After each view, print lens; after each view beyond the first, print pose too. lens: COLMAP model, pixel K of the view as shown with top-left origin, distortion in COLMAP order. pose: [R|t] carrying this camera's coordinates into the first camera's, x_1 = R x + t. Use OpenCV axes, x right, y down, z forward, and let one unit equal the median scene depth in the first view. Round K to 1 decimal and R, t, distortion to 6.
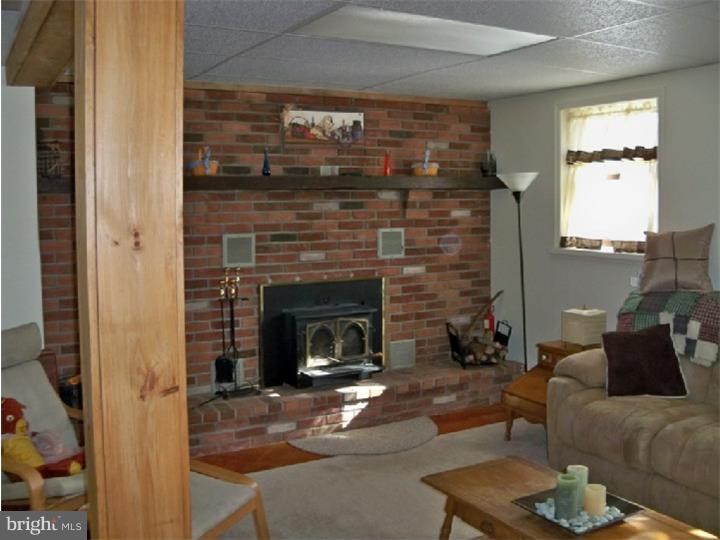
lens RADIAL K [[721.3, 0, 345.5], [0, 721.3, 256.3], [0, 0, 1]] dist [-0.083011, 0.000000]
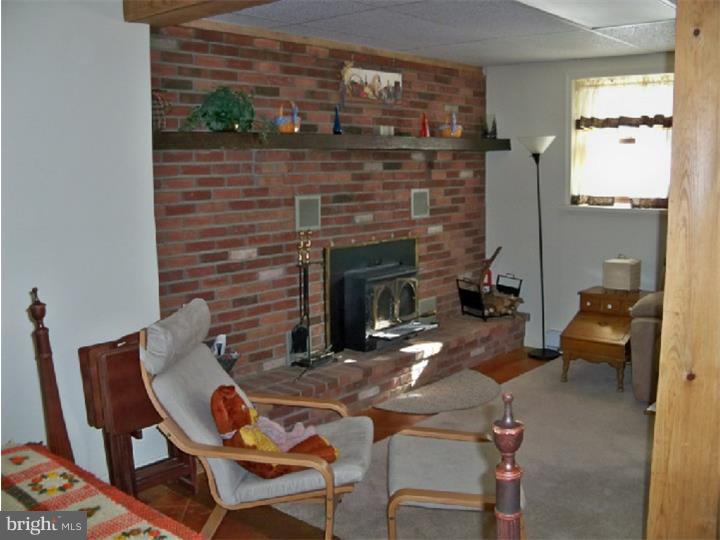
lens RADIAL K [[721.3, 0, 358.2], [0, 721.3, 236.6], [0, 0, 1]] dist [-0.083011, 0.000000]
pose [[0.941120, -0.030718, 0.336674, -0.395741], [0.022701, 0.999358, 0.027725, -0.001763], [-0.337309, -0.018450, 0.941213, 0.078000]]
